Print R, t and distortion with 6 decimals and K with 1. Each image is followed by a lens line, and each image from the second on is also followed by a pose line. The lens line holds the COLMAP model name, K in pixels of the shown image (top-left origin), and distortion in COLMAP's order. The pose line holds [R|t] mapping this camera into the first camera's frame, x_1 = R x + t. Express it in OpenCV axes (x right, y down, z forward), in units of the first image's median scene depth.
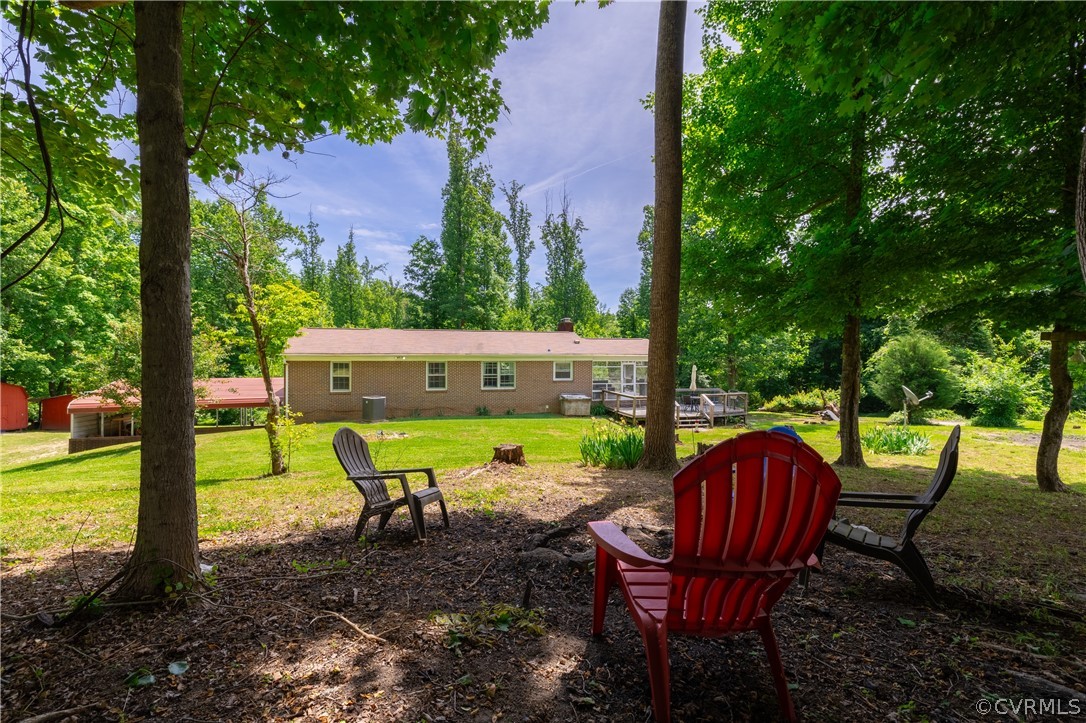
lens RADIAL K [[455.2, 0, 537.4], [0, 455.2, 359.7], [0, 0, 1]] dist [0.000974, -0.000621]
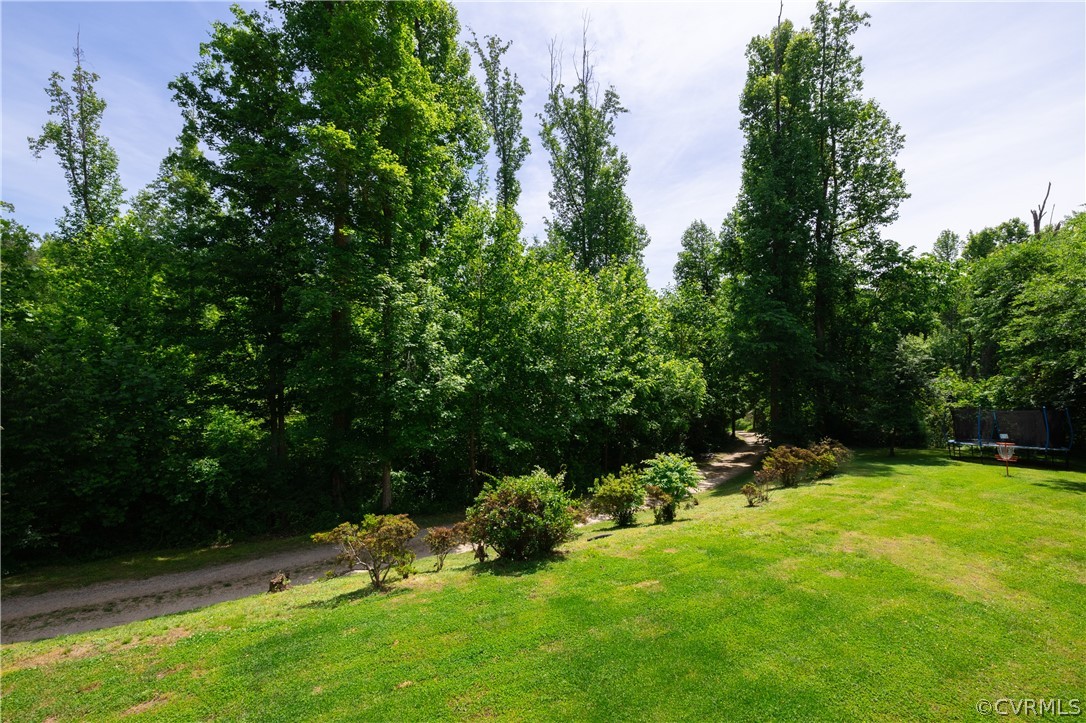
lens RADIAL K [[455.2, 0, 542.1], [0, 455.2, 355.2], [0, 0, 1]] dist [0.000974, -0.000621]
pose [[0.999646, 0.001557, 0.026542, -0.005527], [-0.001533, 0.999998, -0.000907, 0.008497], [-0.026544, 0.000866, 0.999647, 0.448540]]
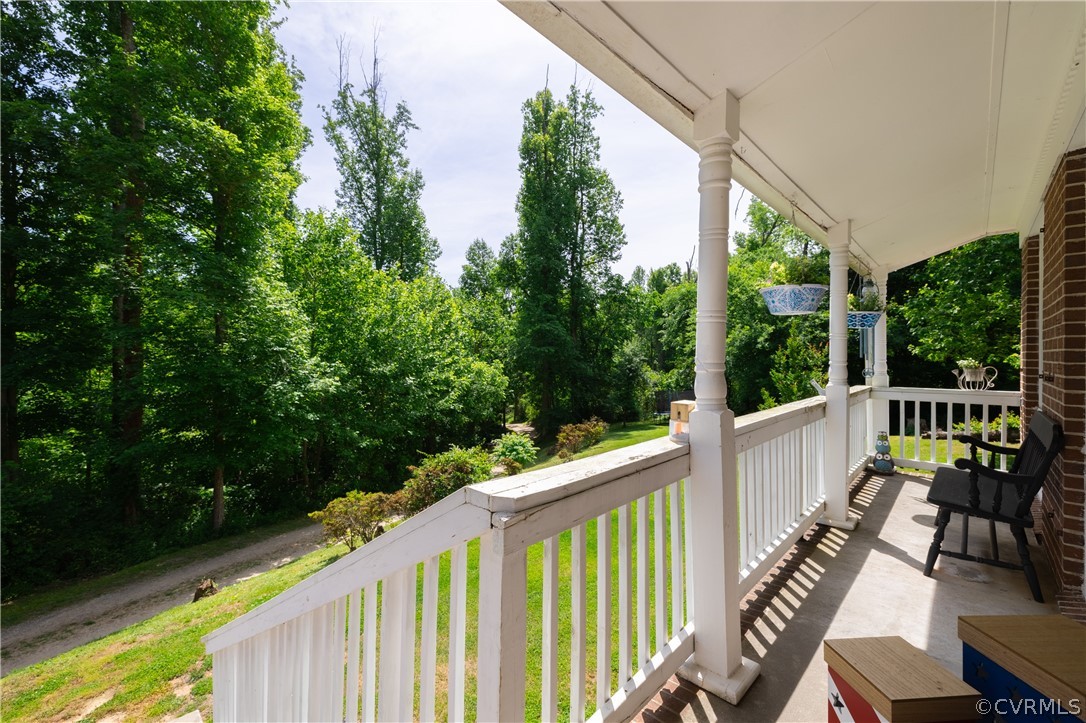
lens RADIAL K [[455.2, 0, 544.7], [0, 455.2, 352.8], [0, 0, 1]] dist [0.000974, -0.000621]
pose [[0.843448, -0.000305, 0.537211, -0.064535], [0.006745, 0.999927, -0.010021, 0.008309], [-0.537169, 0.012076, 0.843388, 0.419055]]
